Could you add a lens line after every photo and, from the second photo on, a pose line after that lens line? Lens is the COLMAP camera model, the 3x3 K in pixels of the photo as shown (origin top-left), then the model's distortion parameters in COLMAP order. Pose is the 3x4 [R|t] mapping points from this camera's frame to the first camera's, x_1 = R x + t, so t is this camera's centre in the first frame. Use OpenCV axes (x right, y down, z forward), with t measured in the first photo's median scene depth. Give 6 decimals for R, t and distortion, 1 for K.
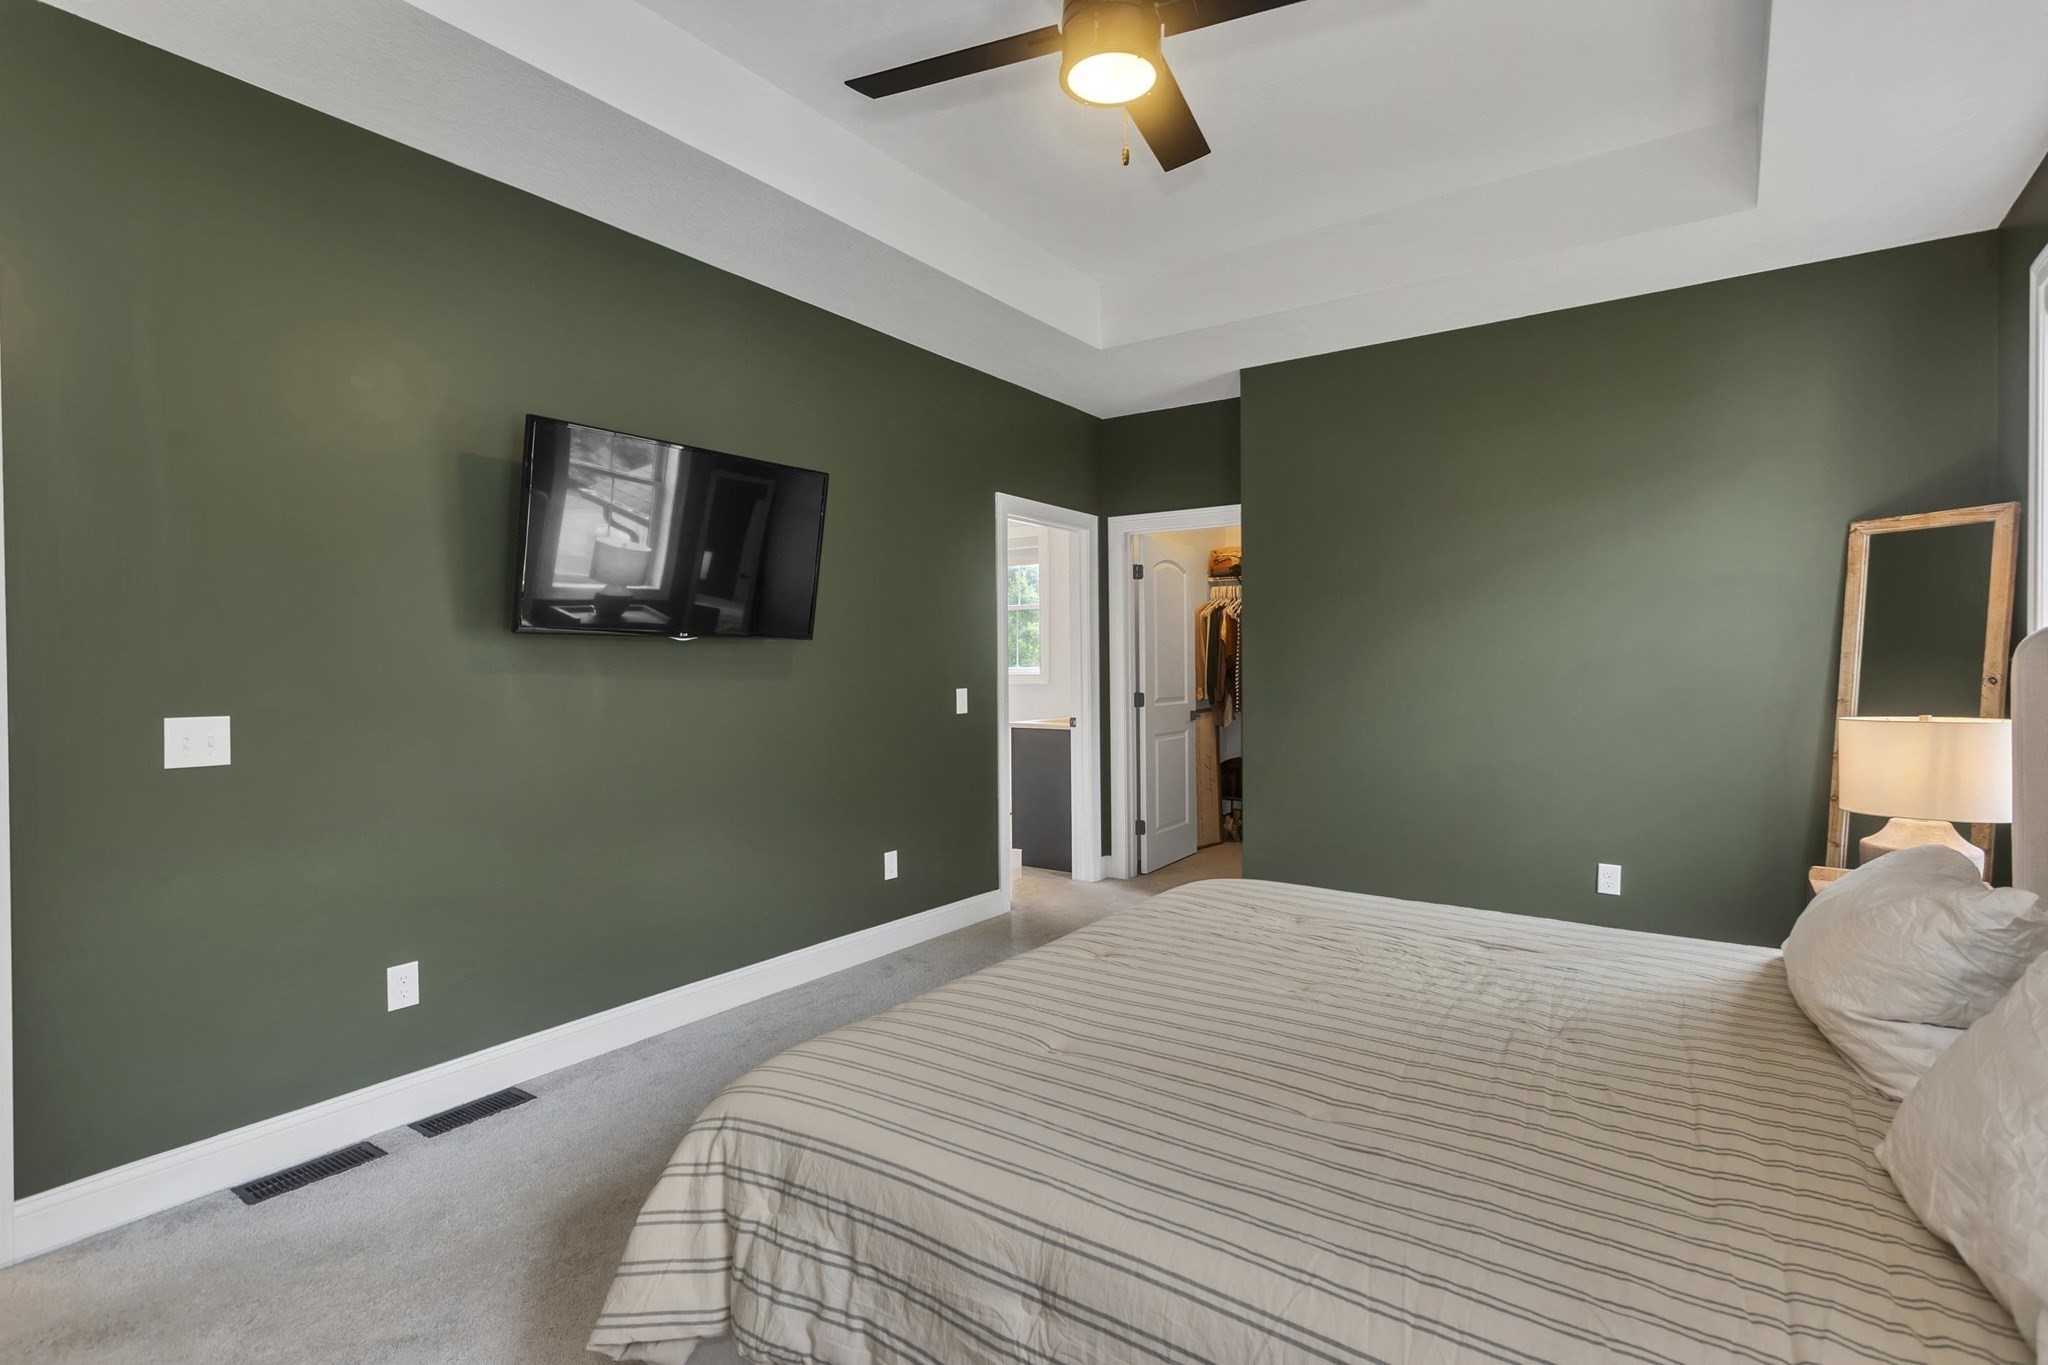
lens RADIAL K [[970.8, 0, 1041.3], [0, 970.8, 670.1], [0, 0, 1]] dist [0.000808, 0.001266]
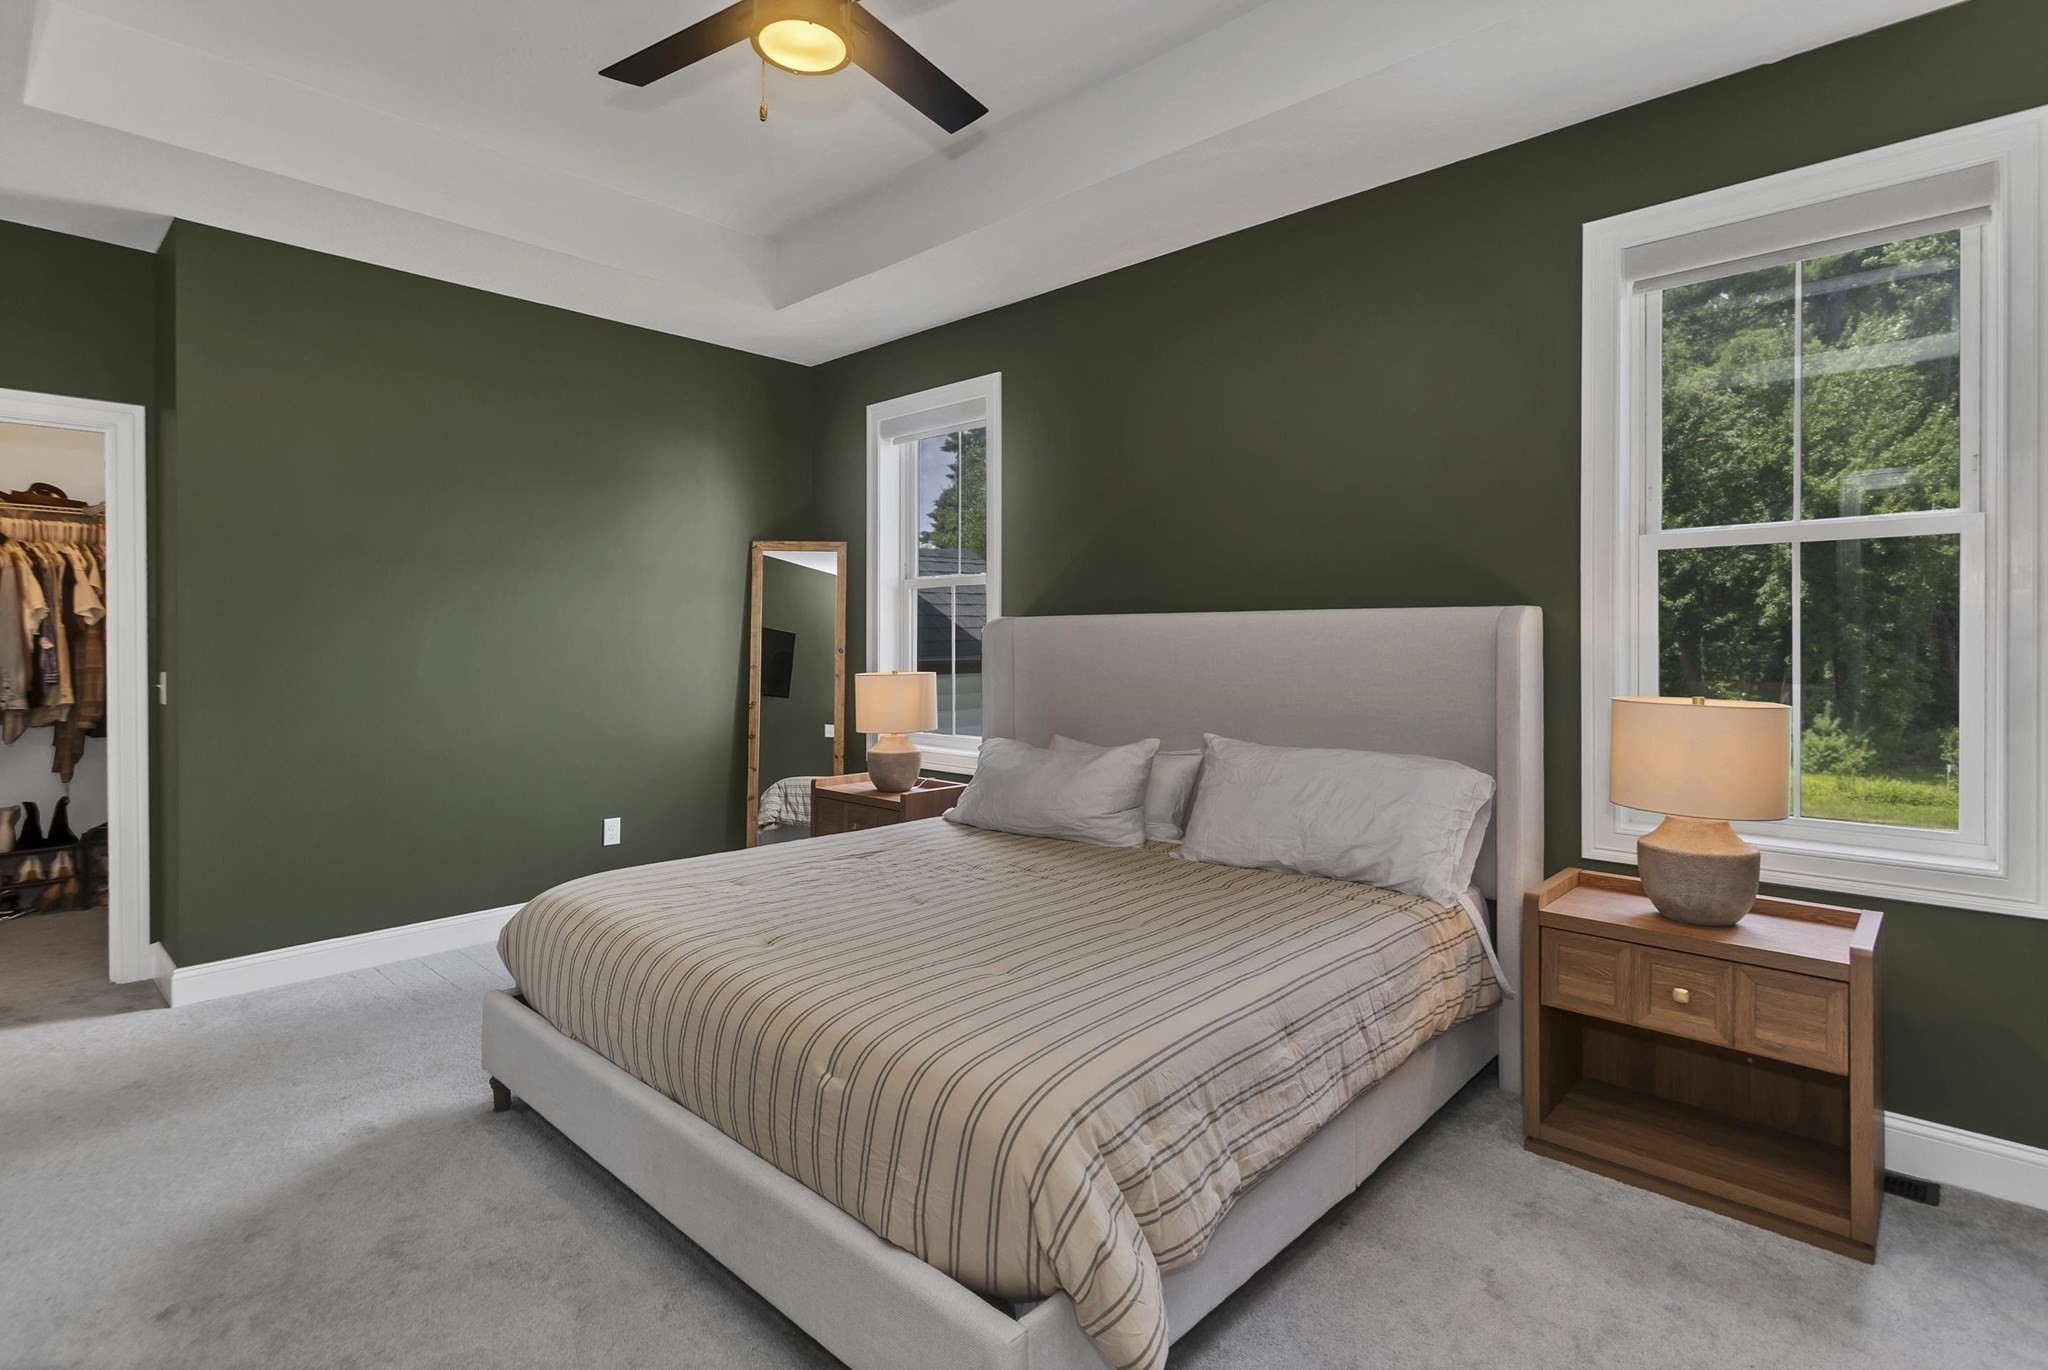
lens RADIAL K [[1008.7, 0, 1028.2], [0, 1008.7, 645.5], [0, 0, 1]] dist [-0.000463, 0.000311]
pose [[0.153227, -0.002411, 0.988188, -1.418039], [0.009800, 0.999952, 0.000920, 0.008312], [-0.988142, 0.009543, 0.153244, 0.974380]]
